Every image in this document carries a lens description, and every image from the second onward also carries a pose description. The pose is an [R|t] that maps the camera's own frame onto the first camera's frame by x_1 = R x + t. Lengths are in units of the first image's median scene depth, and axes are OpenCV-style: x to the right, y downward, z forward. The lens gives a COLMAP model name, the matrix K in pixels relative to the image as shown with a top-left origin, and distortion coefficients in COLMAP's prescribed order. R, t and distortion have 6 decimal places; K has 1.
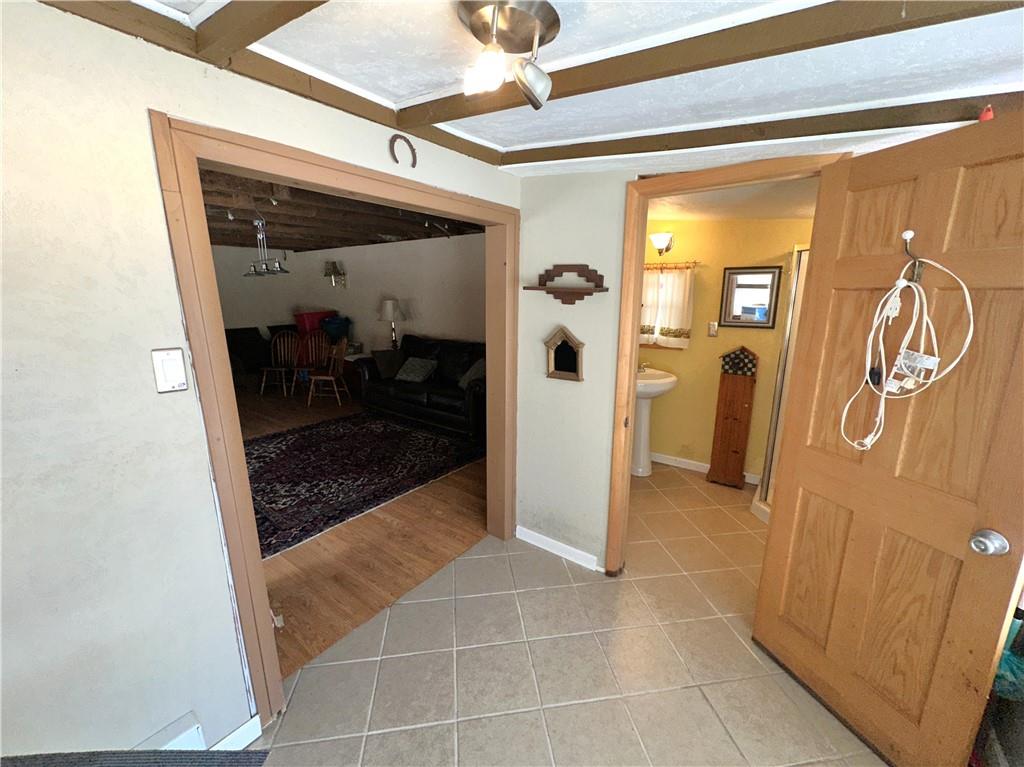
lens RADIAL K [[416.6, 0, 513.0], [0, 416.6, 386.9], [0, 0, 1]] dist [-0.000190, 0.000124]
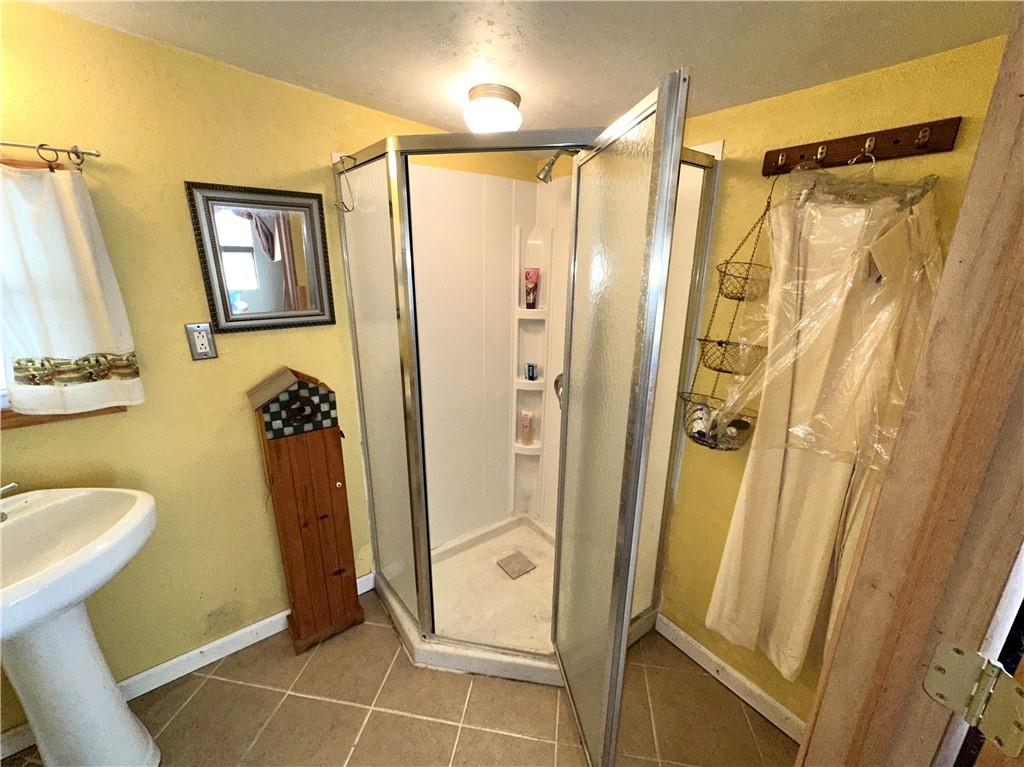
lens RADIAL K [[416.6, 0, 510.2], [0, 416.6, 383.1], [0, 0, 1]] dist [-0.000190, 0.000124]
pose [[0.289427, -0.267943, 0.918933, 0.188566], [0.199364, 0.955843, 0.215913, -0.129781], [-0.936208, 0.120712, 0.330065, 0.602266]]
